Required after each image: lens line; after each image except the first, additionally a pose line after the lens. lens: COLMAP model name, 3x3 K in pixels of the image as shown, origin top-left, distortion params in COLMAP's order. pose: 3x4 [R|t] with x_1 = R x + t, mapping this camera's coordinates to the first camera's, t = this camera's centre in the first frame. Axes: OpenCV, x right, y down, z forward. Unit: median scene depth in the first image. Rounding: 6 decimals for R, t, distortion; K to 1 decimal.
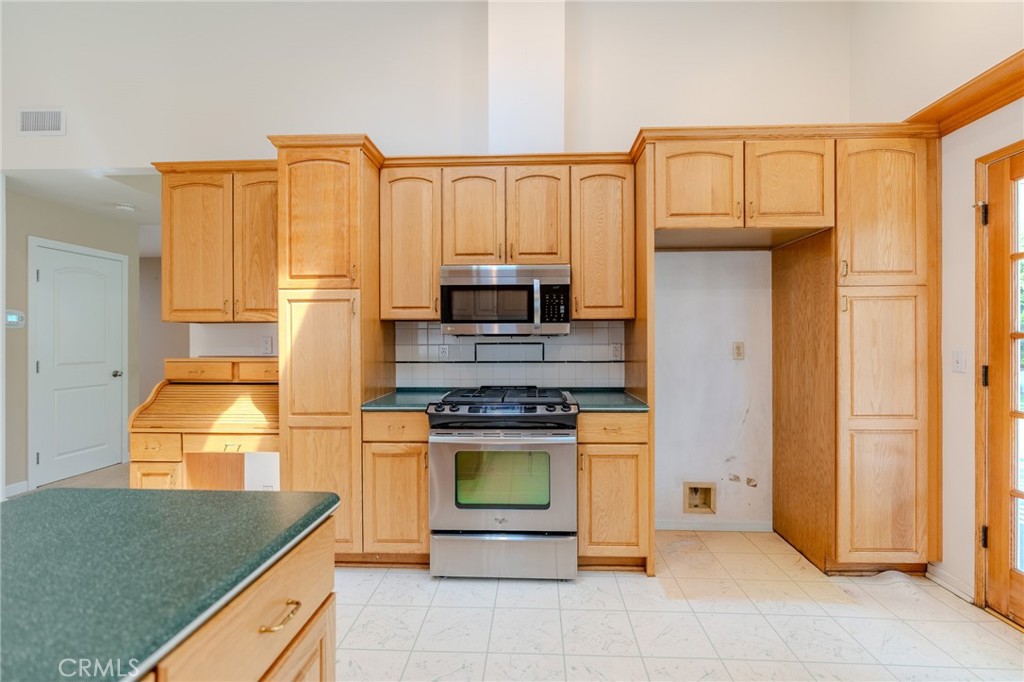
lens RADIAL K [[454.3, 0, 516.3], [0, 454.3, 341.3], [0, 0, 1]] dist [-0.006242, 0.002006]
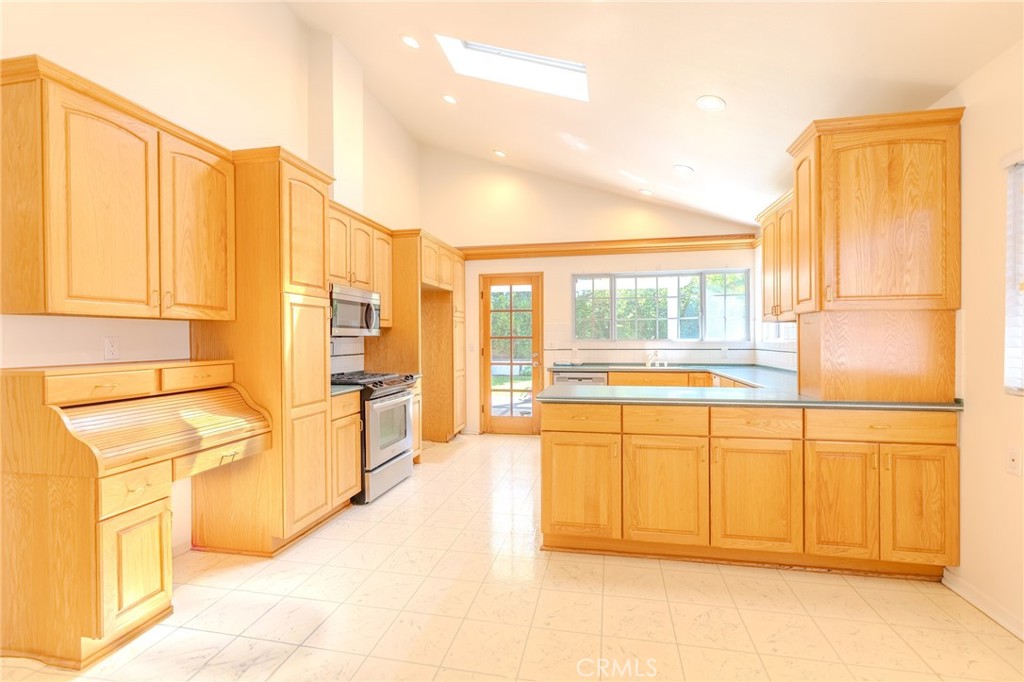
lens RADIAL K [[454.3, 0, 516.3], [0, 454.3, 341.3], [0, 0, 1]] dist [-0.006242, 0.002006]
pose [[0.156474, -0.005495, 0.987667, -1.533132], [0.007950, 0.999959, 0.004304, -0.000638], [-0.987650, 0.007178, 0.156511, 0.302145]]
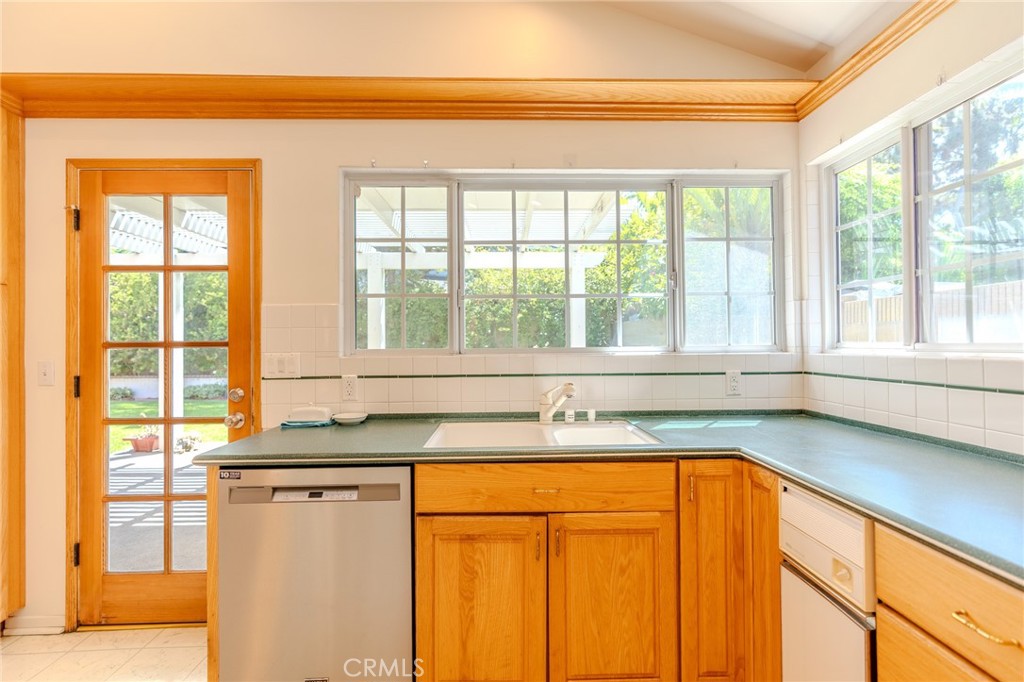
lens RADIAL K [[454.3, 0, 516.3], [0, 454.3, 341.3], [0, 0, 1]] dist [-0.006242, 0.002006]
pose [[-0.072121, 0.011171, 0.997333, 0.005811], [0.010532, 0.999890, -0.010438, -0.000308], [-0.997340, 0.009751, -0.072230, 0.118303]]
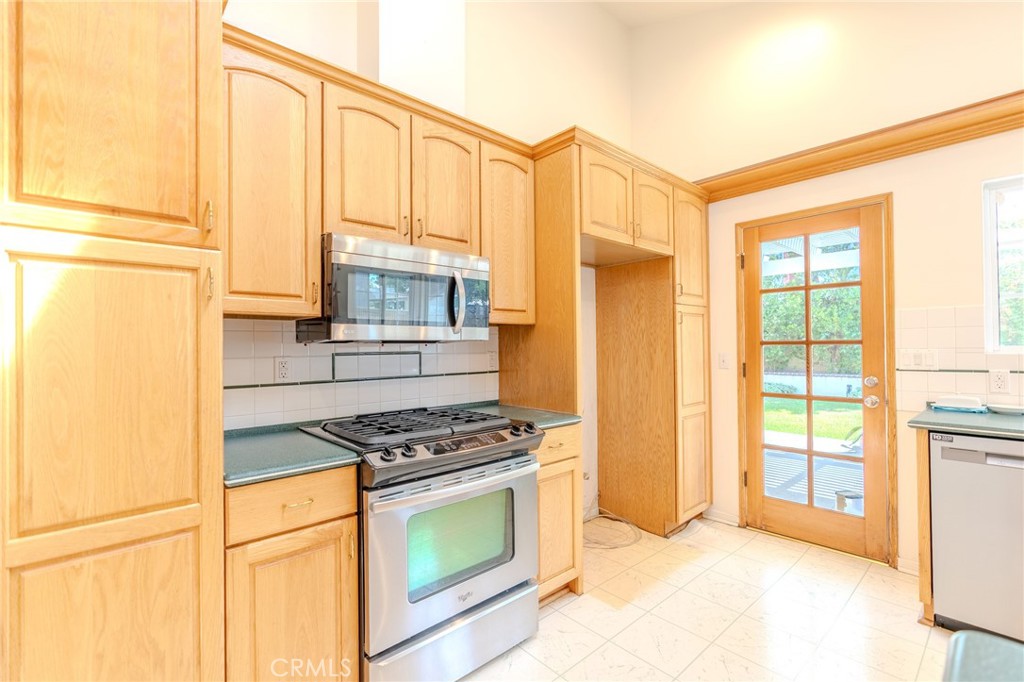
lens RADIAL K [[454.3, 0, 516.3], [0, 454.3, 341.3], [0, 0, 1]] dist [-0.006242, 0.002006]
pose [[0.709679, 0.004607, 0.704510, -0.478229], [0.009481, 0.999826, -0.016089, -0.001131], [-0.704462, 0.018097, 0.709511, 0.410870]]
